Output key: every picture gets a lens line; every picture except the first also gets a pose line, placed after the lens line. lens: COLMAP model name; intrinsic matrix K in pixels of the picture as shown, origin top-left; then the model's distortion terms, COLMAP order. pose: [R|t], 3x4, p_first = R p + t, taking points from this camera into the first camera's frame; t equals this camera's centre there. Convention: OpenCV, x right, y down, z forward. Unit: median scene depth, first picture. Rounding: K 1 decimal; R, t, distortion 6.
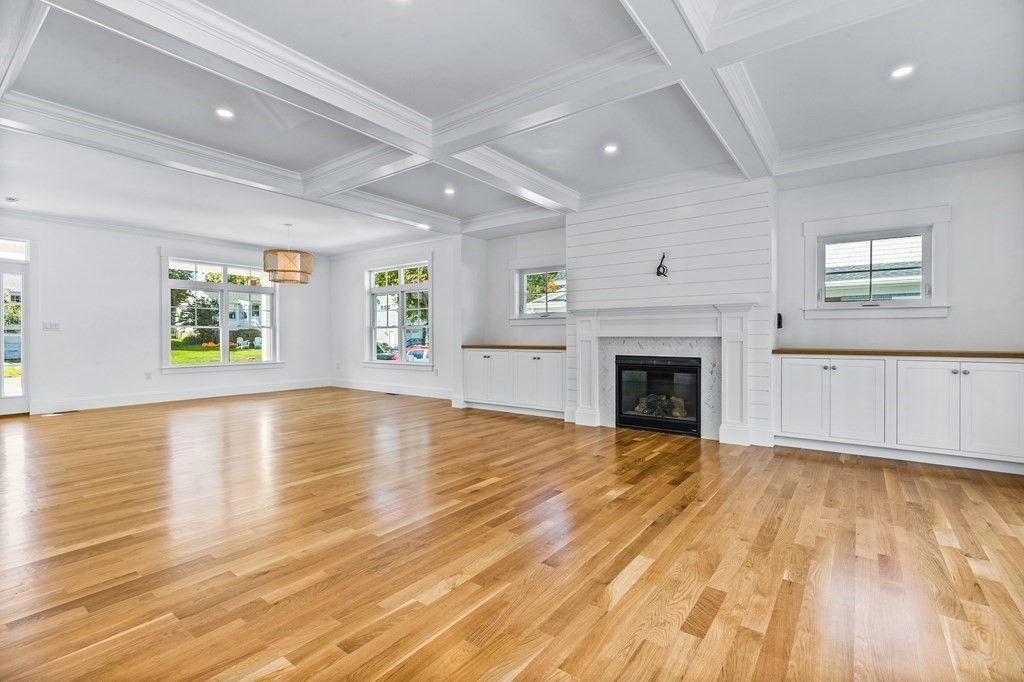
lens RADIAL K [[464.2, 0, 511.7], [0, 464.2, 336.9], [0, 0, 1]] dist [-0.008891, 0.004875]
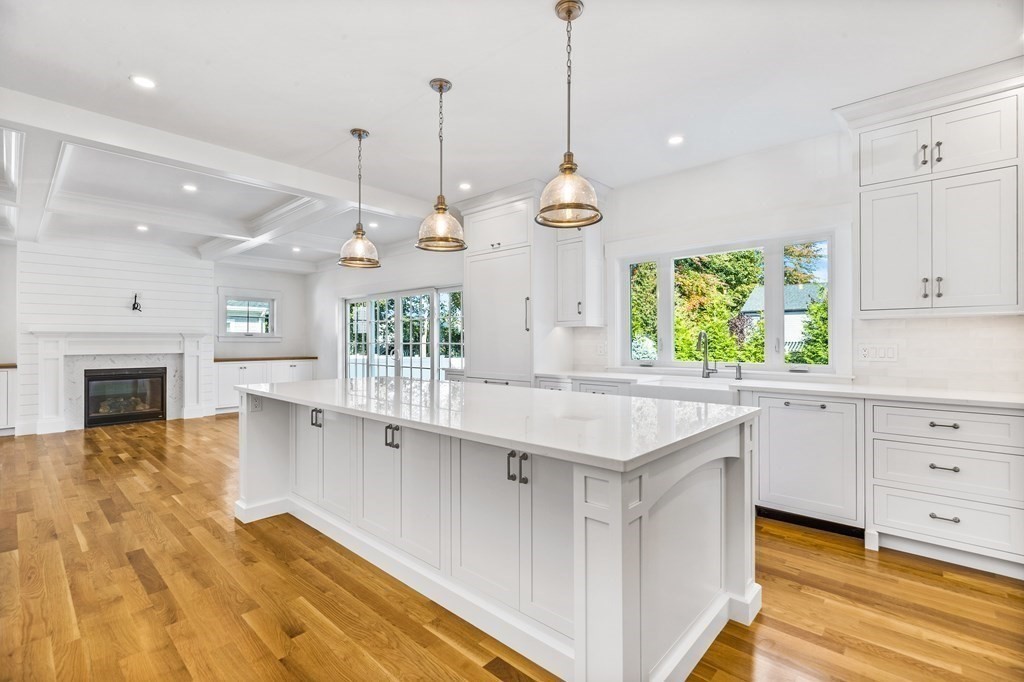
lens RADIAL K [[464.2, 0, 512.5], [0, 464.2, 339.9], [0, 0, 1]] dist [-0.008891, 0.004875]
pose [[0.099070, 0.003092, 0.995076, -0.995949], [0.002274, 0.999992, -0.003333, -0.036807], [-0.995078, 0.002593, 0.099062, -0.279928]]
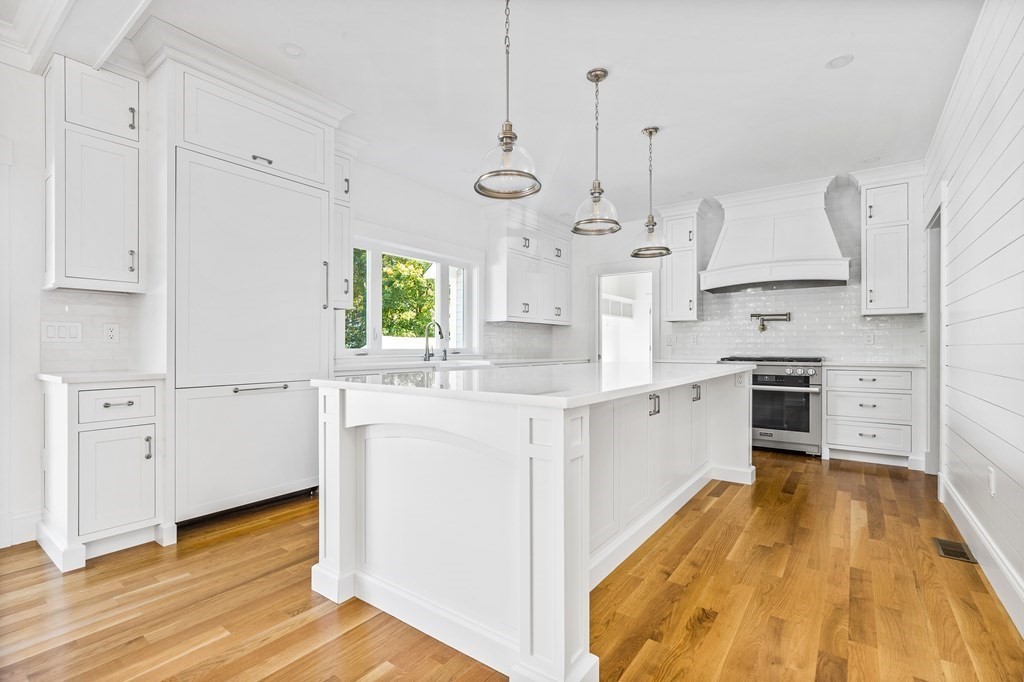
lens RADIAL K [[464.2, 0, 513.3], [0, 464.2, 347.9], [0, 0, 1]] dist [-0.008891, 0.004875]
pose [[-0.999913, -0.001253, -0.013134, -0.314843], [-0.001256, 0.999999, 0.000207, -0.001056], [0.013134, 0.000223, -0.999914, 0.469213]]
